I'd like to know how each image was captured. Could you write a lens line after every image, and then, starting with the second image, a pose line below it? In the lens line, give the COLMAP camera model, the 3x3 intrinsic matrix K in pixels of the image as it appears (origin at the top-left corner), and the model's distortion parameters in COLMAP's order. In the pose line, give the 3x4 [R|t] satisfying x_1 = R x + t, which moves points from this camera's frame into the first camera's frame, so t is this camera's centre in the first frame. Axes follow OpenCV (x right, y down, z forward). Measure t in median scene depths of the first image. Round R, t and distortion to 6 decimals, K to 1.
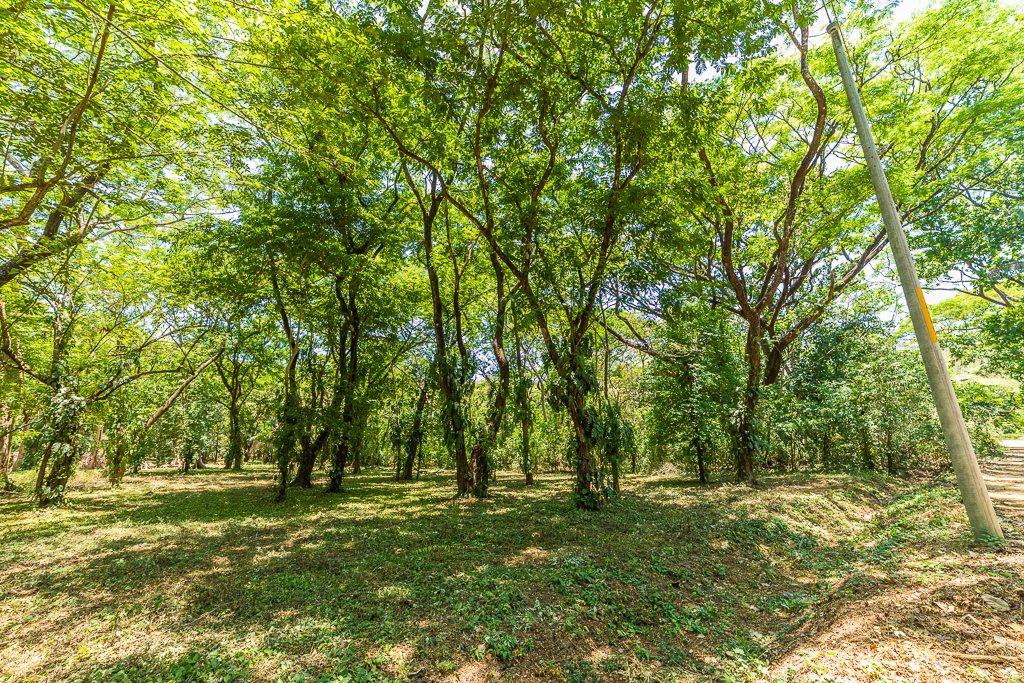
lens RADIAL K [[460.6, 0, 512.0], [0, 460.6, 341.5], [0, 0, 1]] dist [-0.000445, 0.042851]
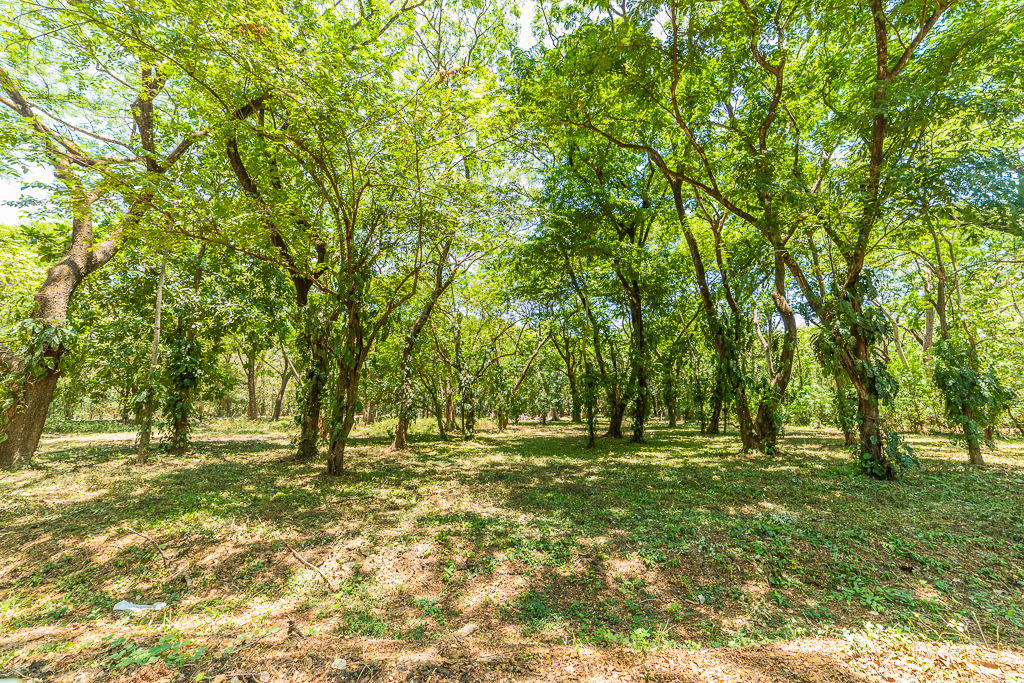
lens RADIAL K [[460.6, 0, 512.0], [0, 460.6, 341.5], [0, 0, 1]] dist [-0.000445, 0.042851]
pose [[0.759398, -0.106523, -0.641847, 0.147619], [0.166602, 0.985453, 0.033564, -0.017706], [0.628935, -0.132421, 0.766098, -0.061673]]
